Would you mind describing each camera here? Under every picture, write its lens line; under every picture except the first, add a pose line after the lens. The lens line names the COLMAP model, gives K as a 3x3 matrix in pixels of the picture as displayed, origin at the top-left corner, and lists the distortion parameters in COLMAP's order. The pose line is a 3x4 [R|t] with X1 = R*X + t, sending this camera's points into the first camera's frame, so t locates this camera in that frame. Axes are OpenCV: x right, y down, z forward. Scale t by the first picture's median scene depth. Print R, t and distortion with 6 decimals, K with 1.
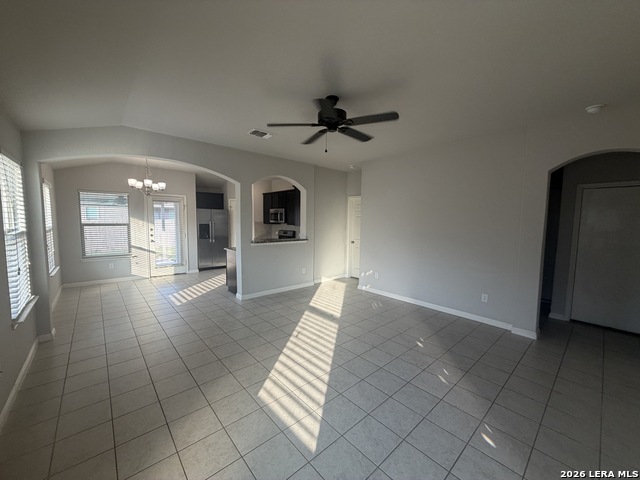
lens RADIAL K [[254.0, 0, 319.0], [0, 254.0, 242.3], [0, 0, 1]] dist [0.000060, 0.000063]
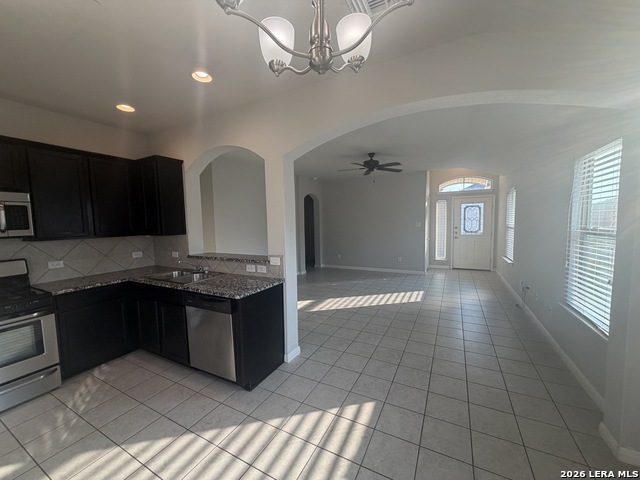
lens RADIAL K [[254.0, 0, 319.7], [0, 254.0, 238.6], [0, 0, 1]] dist [0.000060, 0.000063]
pose [[-0.350980, -0.085673, 0.932455, -1.138830], [0.086012, 0.988646, 0.123211, -0.159403], [-0.932424, 0.123447, -0.339626, 1.466021]]
